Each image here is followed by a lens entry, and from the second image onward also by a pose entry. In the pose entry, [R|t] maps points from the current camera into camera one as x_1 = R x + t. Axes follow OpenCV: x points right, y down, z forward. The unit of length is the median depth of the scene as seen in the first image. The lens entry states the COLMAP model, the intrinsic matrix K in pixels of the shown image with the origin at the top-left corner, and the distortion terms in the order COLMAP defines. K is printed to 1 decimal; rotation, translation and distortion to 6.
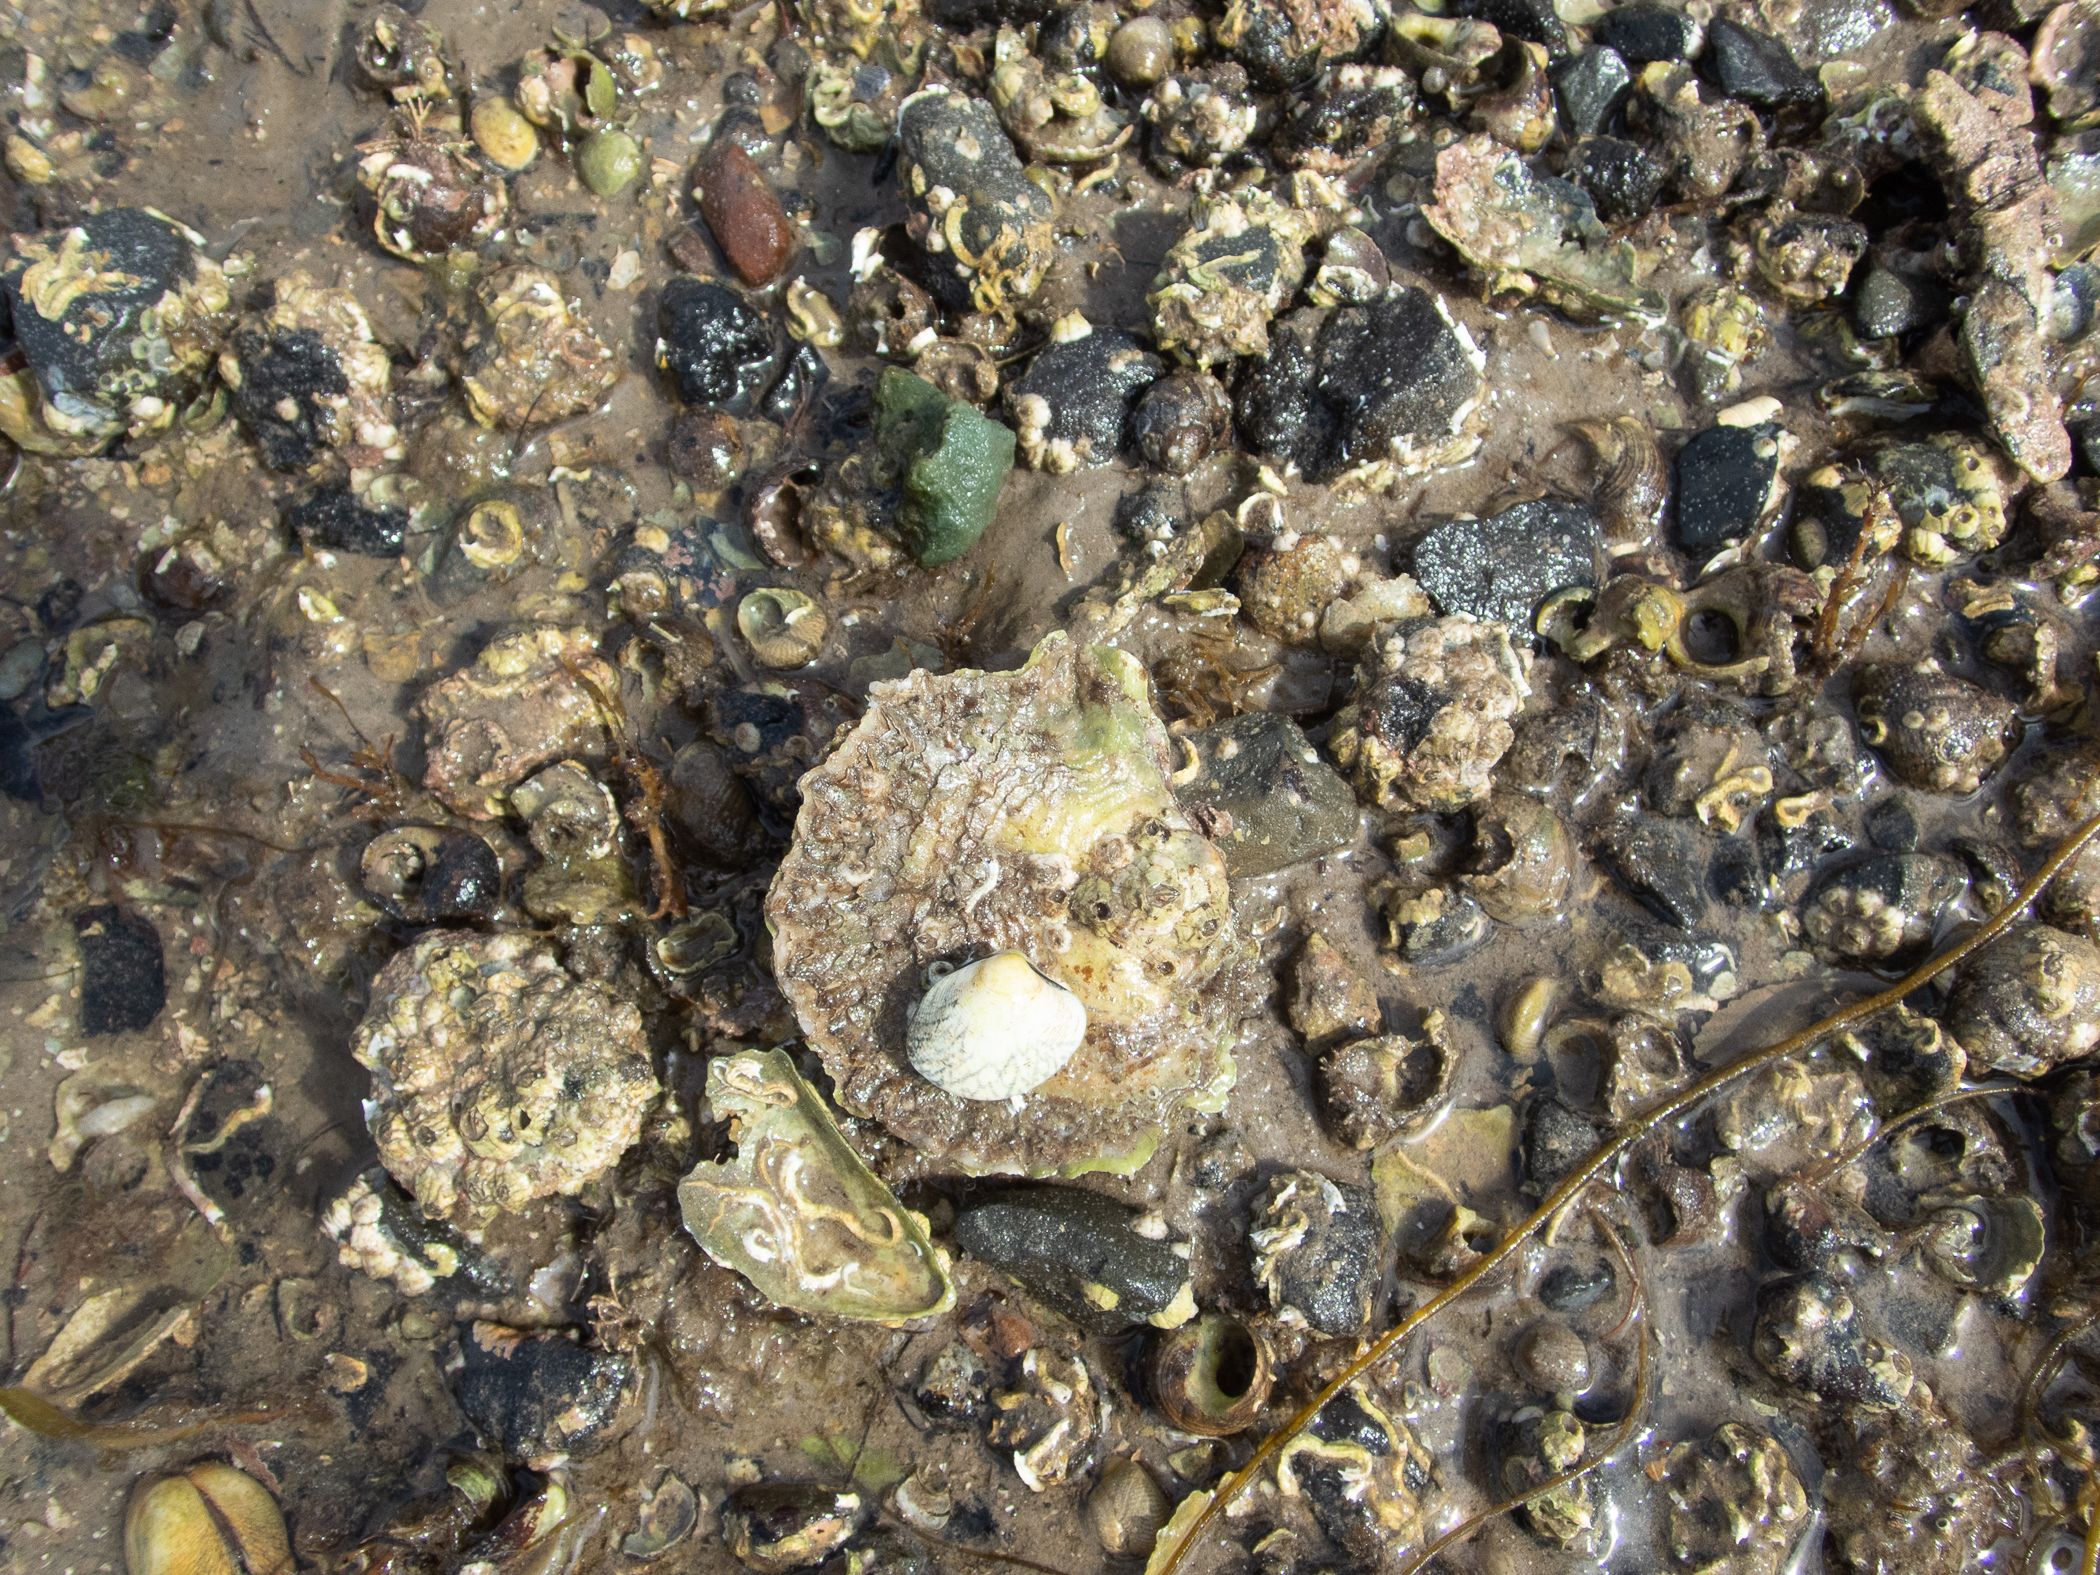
lens RADIAL K [[1835.6, 0, 1061.2], [0, 1835.6, 778.6], [0, 0, 1]] dist [-0.051647, -0.023585]
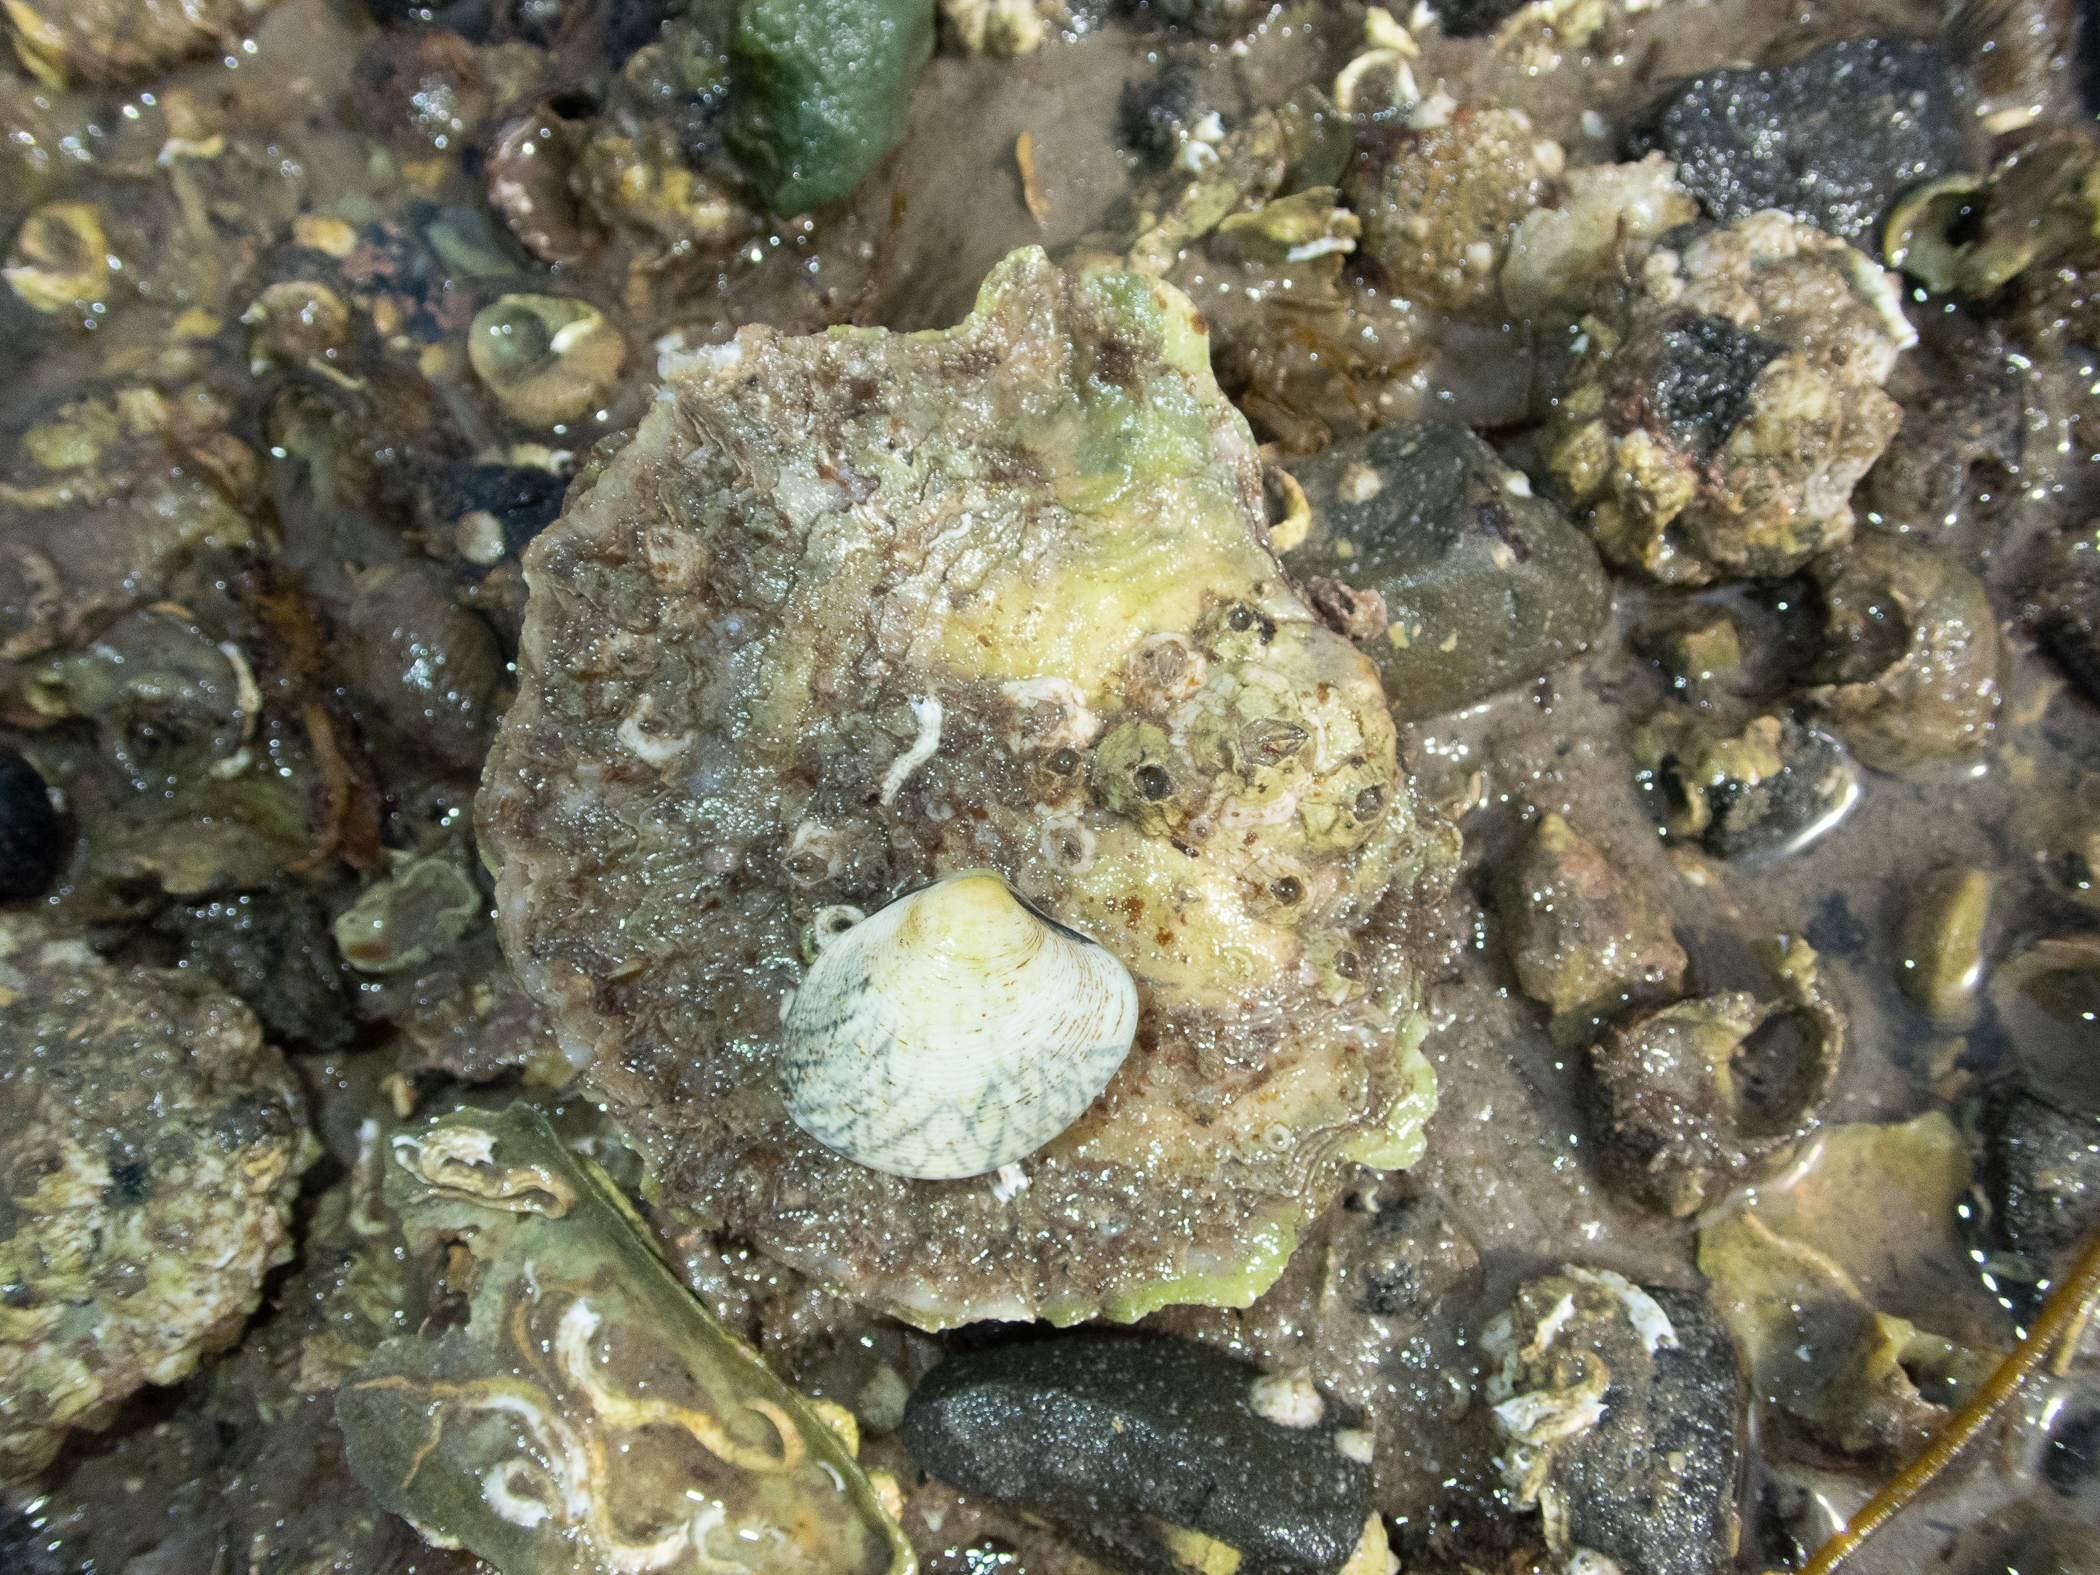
lens RADIAL K [[1835.6, 0, 1052.9], [0, 1835.6, 795.2], [0, 0, 1]] dist [-0.051647, -0.023585]
pose [[0.997607, -0.069044, -0.003593, -0.003271], [0.069031, 0.997609, -0.003424, 0.071728], [0.003821, 0.003168, 0.999988, 0.476296]]
